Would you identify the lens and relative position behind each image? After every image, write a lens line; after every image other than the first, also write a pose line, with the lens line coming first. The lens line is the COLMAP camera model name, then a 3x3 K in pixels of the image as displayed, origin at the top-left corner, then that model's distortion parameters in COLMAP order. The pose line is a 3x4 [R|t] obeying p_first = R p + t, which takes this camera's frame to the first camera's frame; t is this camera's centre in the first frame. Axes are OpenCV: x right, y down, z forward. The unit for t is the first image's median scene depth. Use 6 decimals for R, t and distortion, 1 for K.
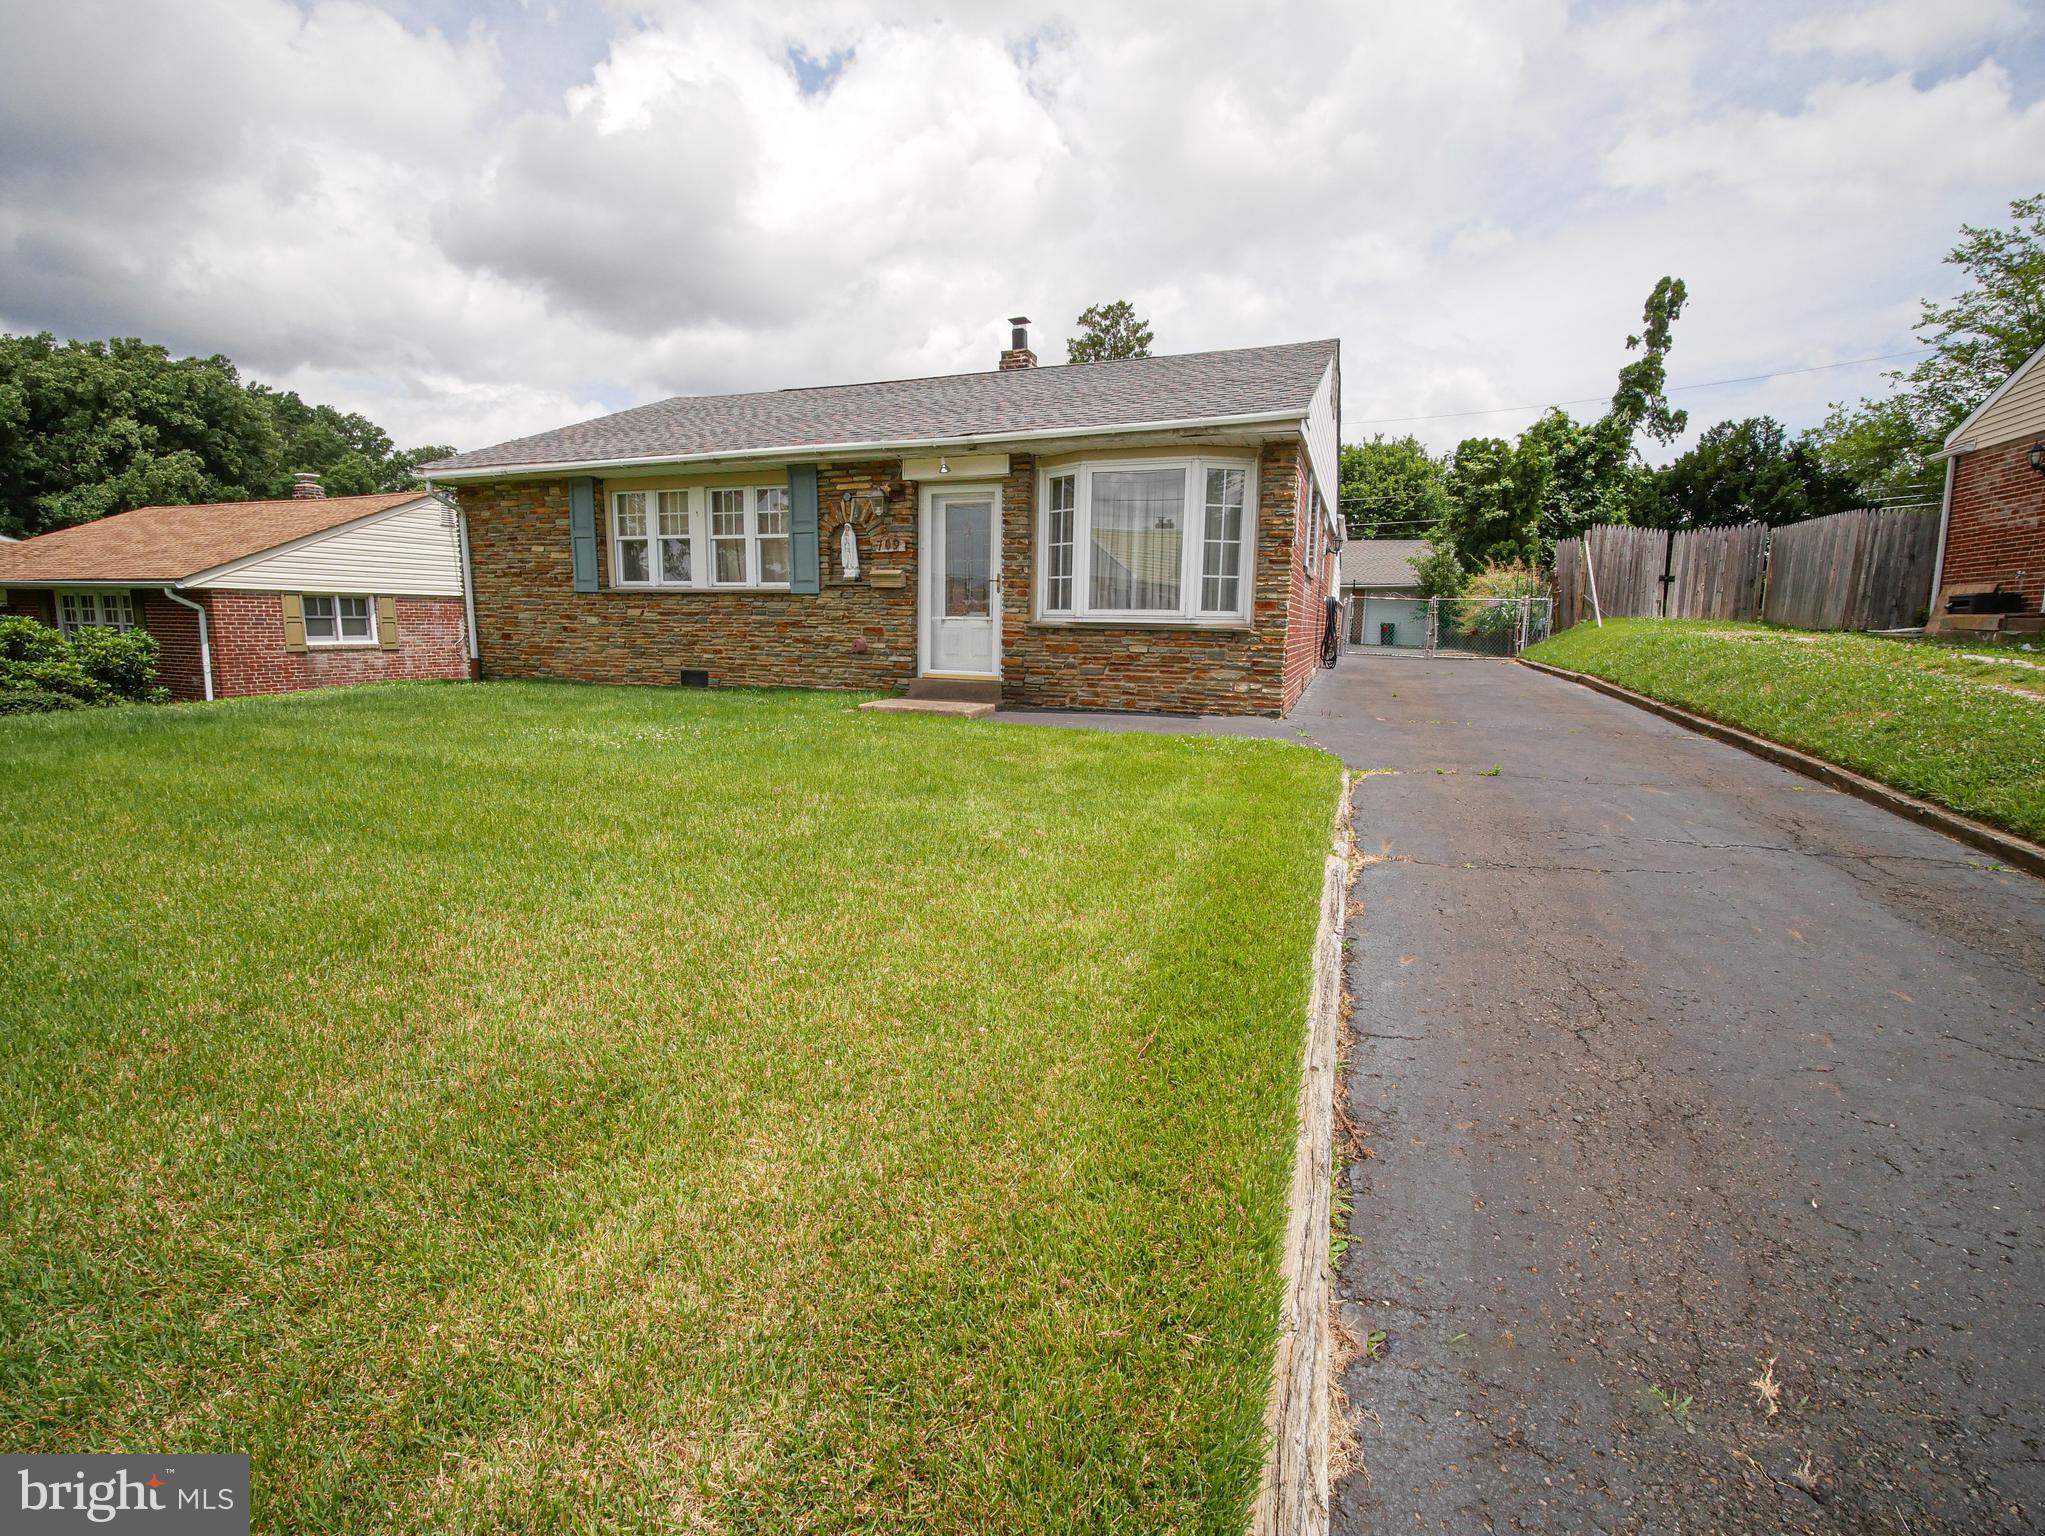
lens RADIAL K [[905.8, 0, 1018.9], [0, 905.8, 770.7], [0, 0, 1]] dist [-0.018538, -0.000172]
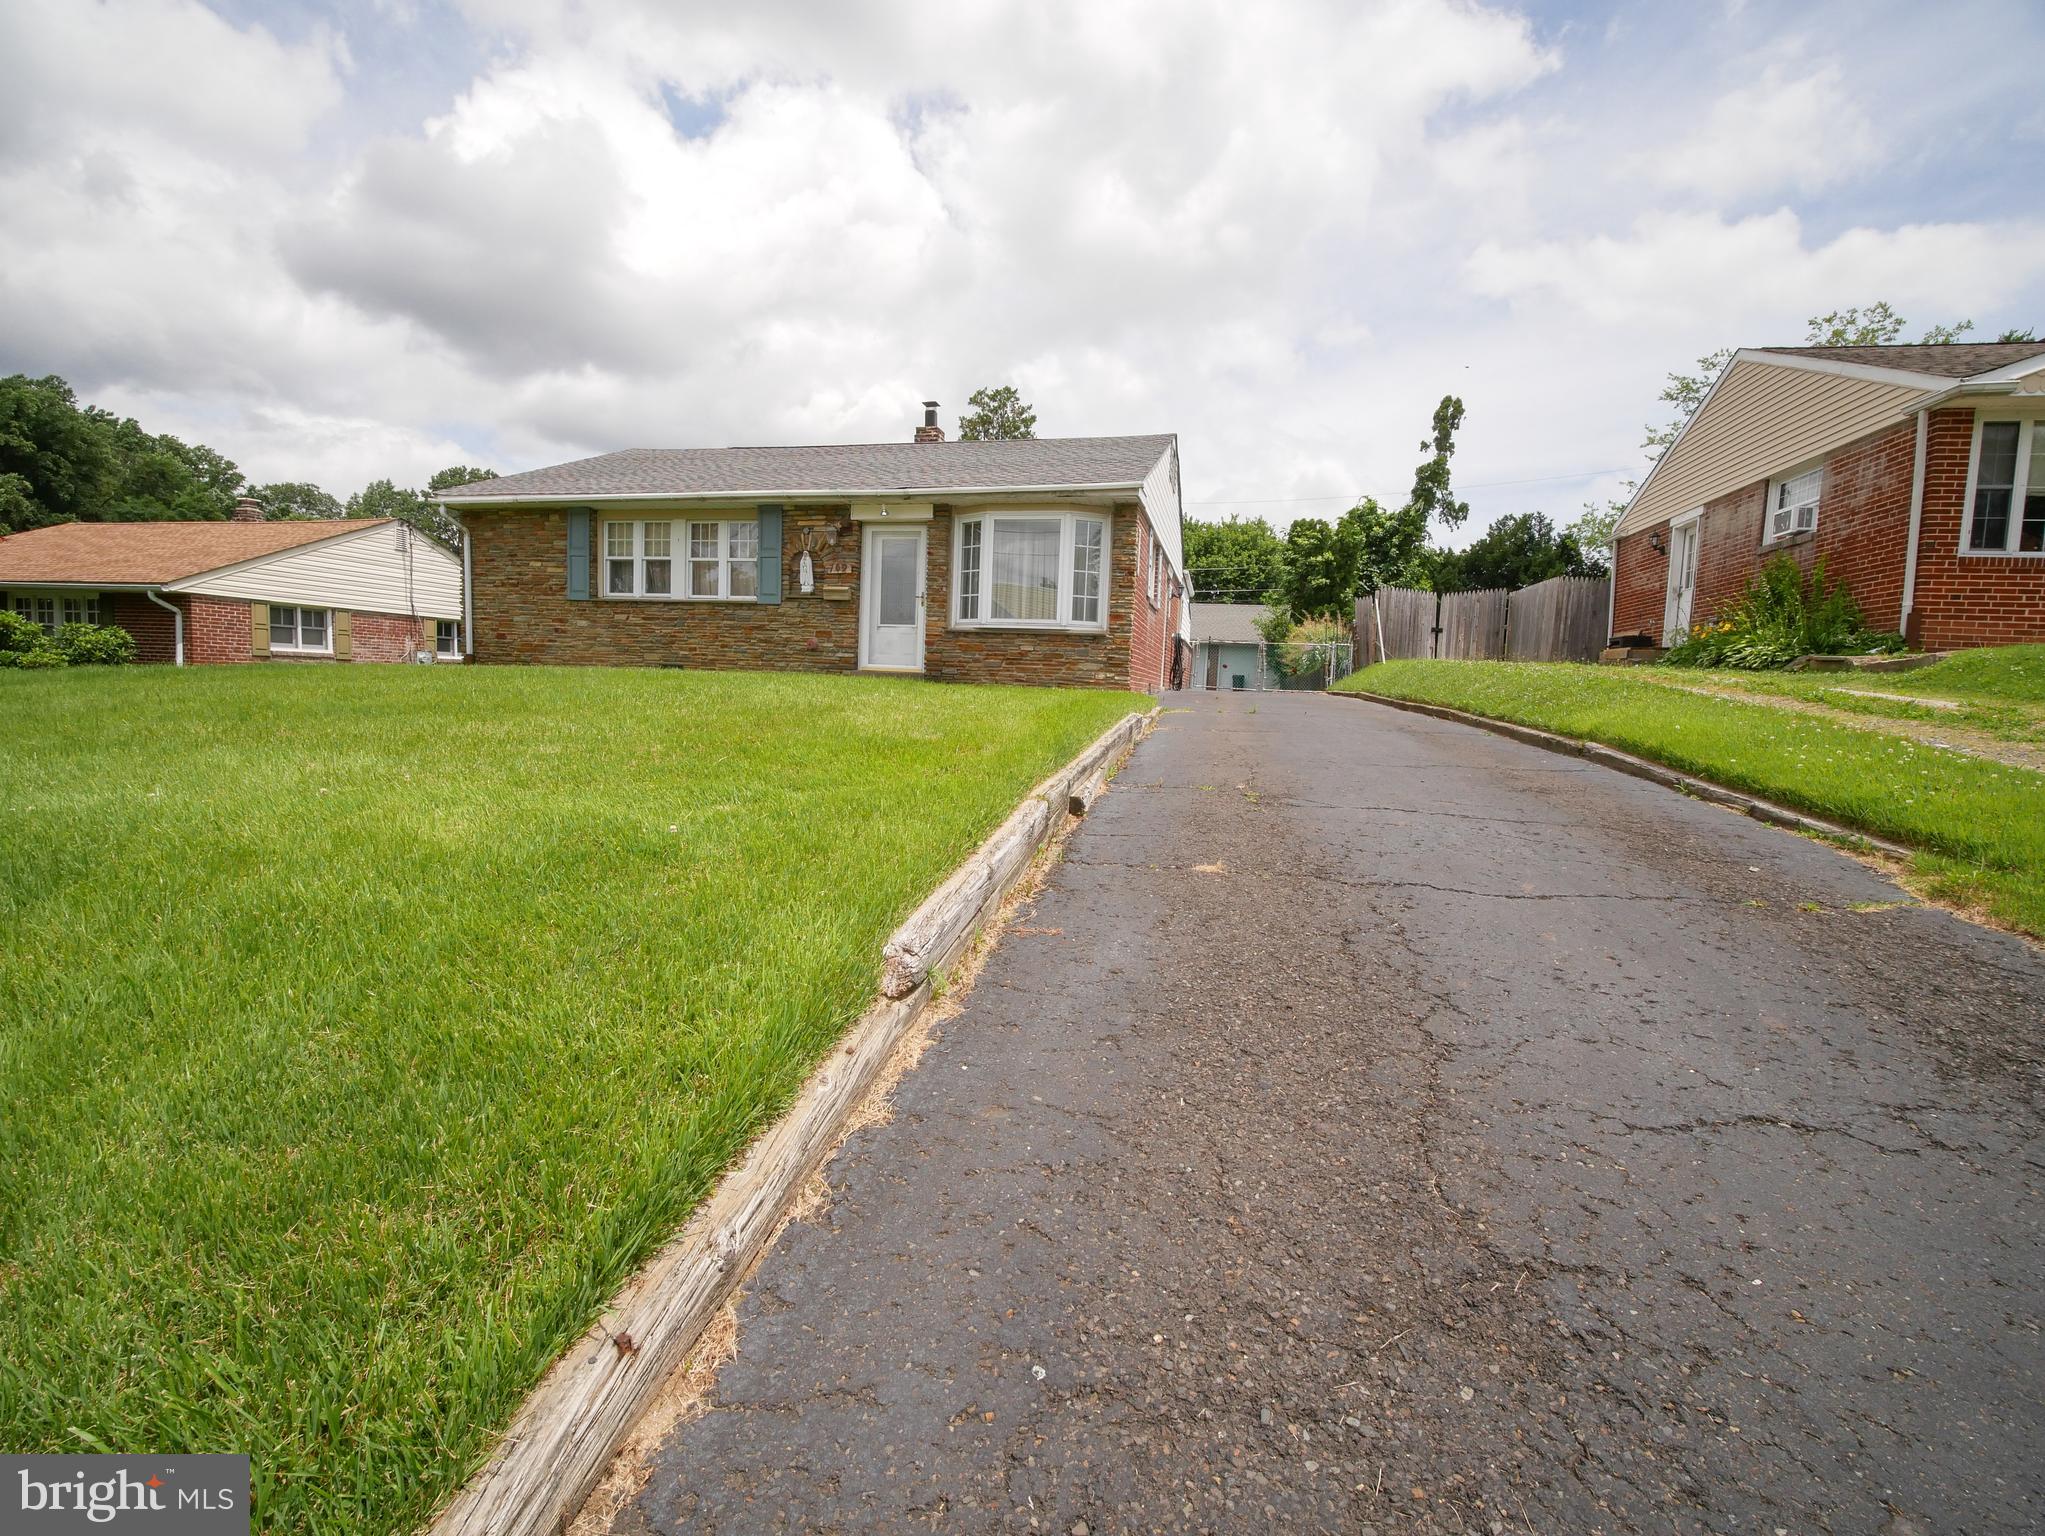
lens RADIAL K [[904.4, 0, 1015.3], [0, 904.4, 774.9], [0, 0, 1]] dist [-0.016426, -0.000165]
pose [[0.991997, 0.011537, 0.125733, -0.041710], [-0.003251, 0.997821, -0.065906, 0.111829], [-0.126220, 0.064970, 0.989872, -0.256342]]
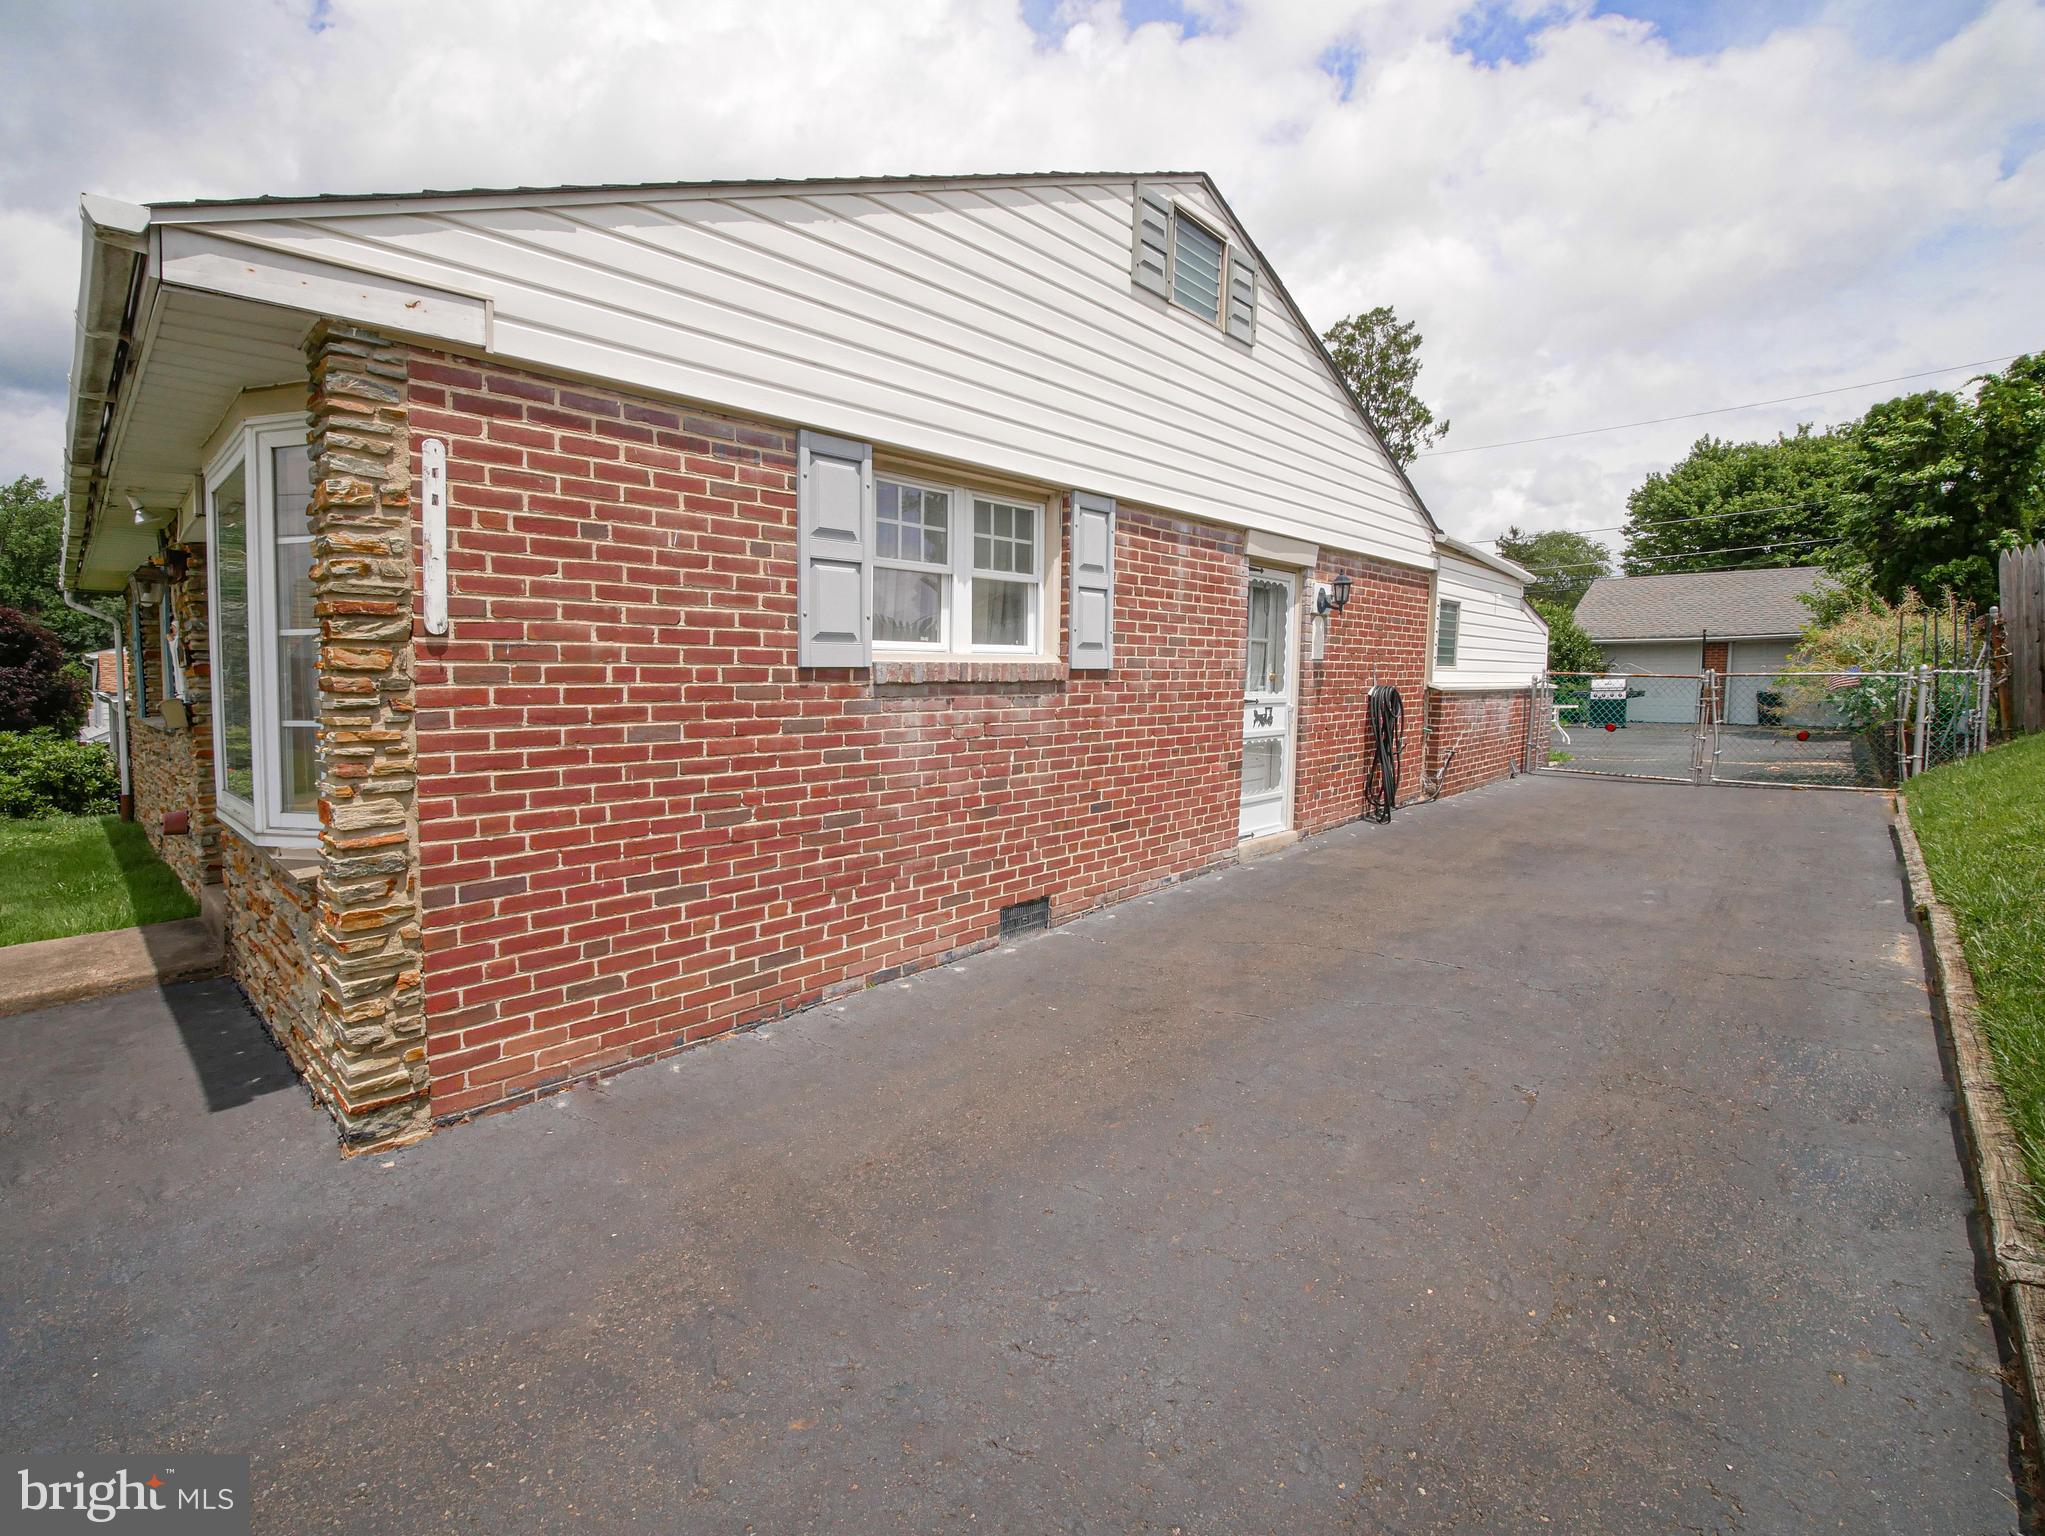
lens RADIAL K [[901.3, 0, 1014.8], [0, 901.3, 740.7], [0, 0, 1]] dist [0.001581, -0.000196]
pose [[0.922789, 0.011269, -0.385140, 0.442377], [-0.047687, 0.995227, -0.085139, -0.129600], [0.382342, 0.096931, 0.918922, 0.527163]]
